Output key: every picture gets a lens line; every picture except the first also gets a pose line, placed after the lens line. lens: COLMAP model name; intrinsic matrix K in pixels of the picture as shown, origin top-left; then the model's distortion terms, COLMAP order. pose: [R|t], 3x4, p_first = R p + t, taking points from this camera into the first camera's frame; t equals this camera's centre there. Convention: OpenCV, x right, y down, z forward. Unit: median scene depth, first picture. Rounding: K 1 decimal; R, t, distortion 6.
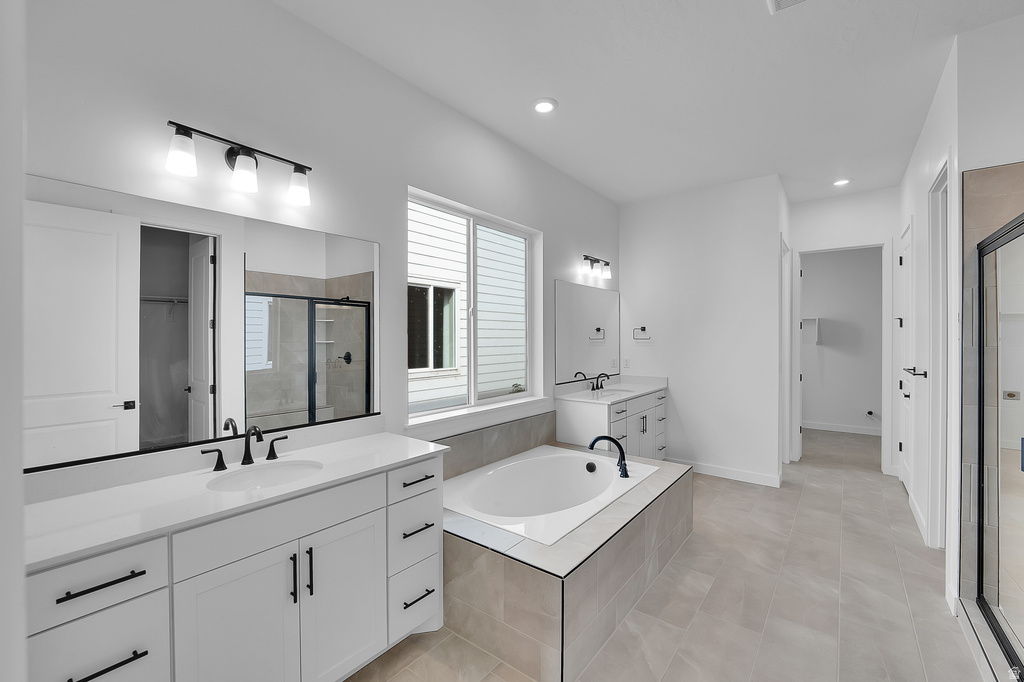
lens RADIAL K [[418.0, 0, 505.5], [0, 418.0, 341.7], [0, 0, 1]] dist [-0.009992, -0.000786]
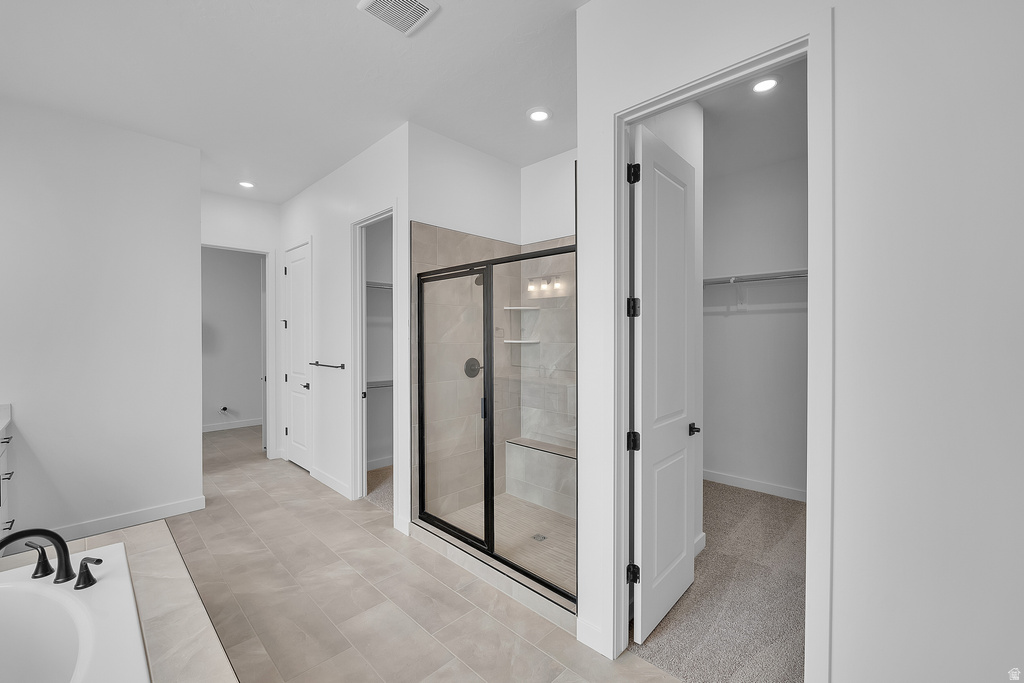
lens RADIAL K [[418.0, 0, 507.0], [0, 418.0, 337.8], [0, 0, 1]] dist [-0.009992, -0.000786]
pose [[0.085428, 0.003191, 0.996339, -0.181646], [0.004340, 0.999984, -0.003575, -0.001101], [-0.996335, 0.004630, 0.085413, 0.330217]]
